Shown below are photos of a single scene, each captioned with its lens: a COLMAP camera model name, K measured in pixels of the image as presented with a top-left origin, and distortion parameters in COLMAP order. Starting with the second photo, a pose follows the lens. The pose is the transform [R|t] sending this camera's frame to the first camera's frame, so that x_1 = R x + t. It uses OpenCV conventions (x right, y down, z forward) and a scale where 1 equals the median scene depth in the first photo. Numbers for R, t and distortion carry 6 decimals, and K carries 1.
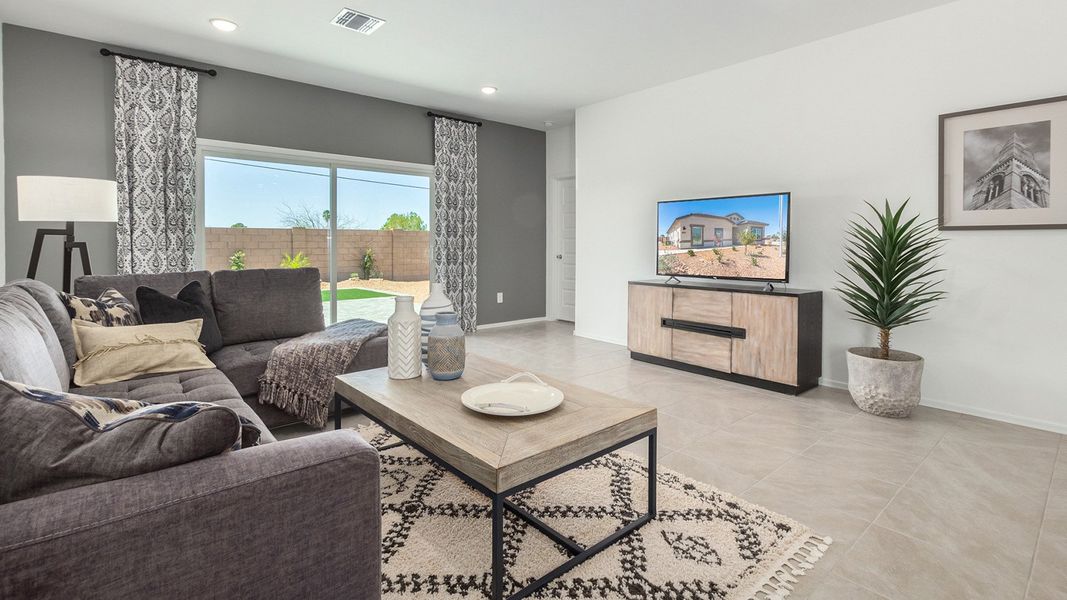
lens RADIAL K [[488.0, 0, 553.6], [0, 488.0, 301.8], [0, 0, 1]] dist [0.004813, 0.000590]
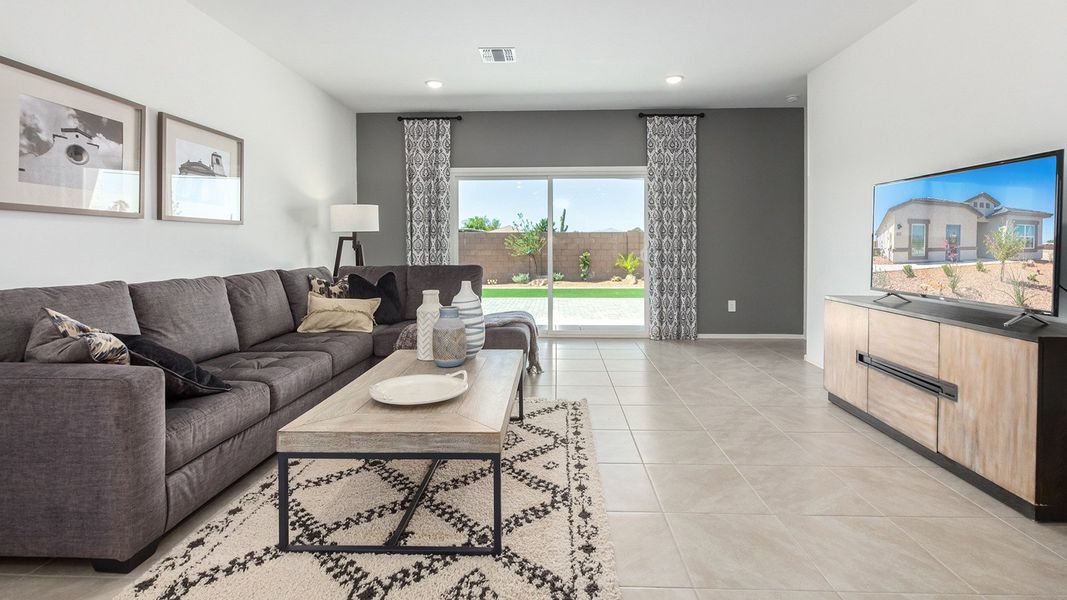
lens RADIAL K [[488.0, 0, 537.1], [0, 488.0, 299.1], [0, 0, 1]] dist [0.004813, 0.000590]
pose [[0.726585, 0.075088, -0.682961, 0.431608], [-0.080146, 0.996487, 0.024293, -0.025160], [0.682386, 0.037086, 0.730051, 0.200441]]
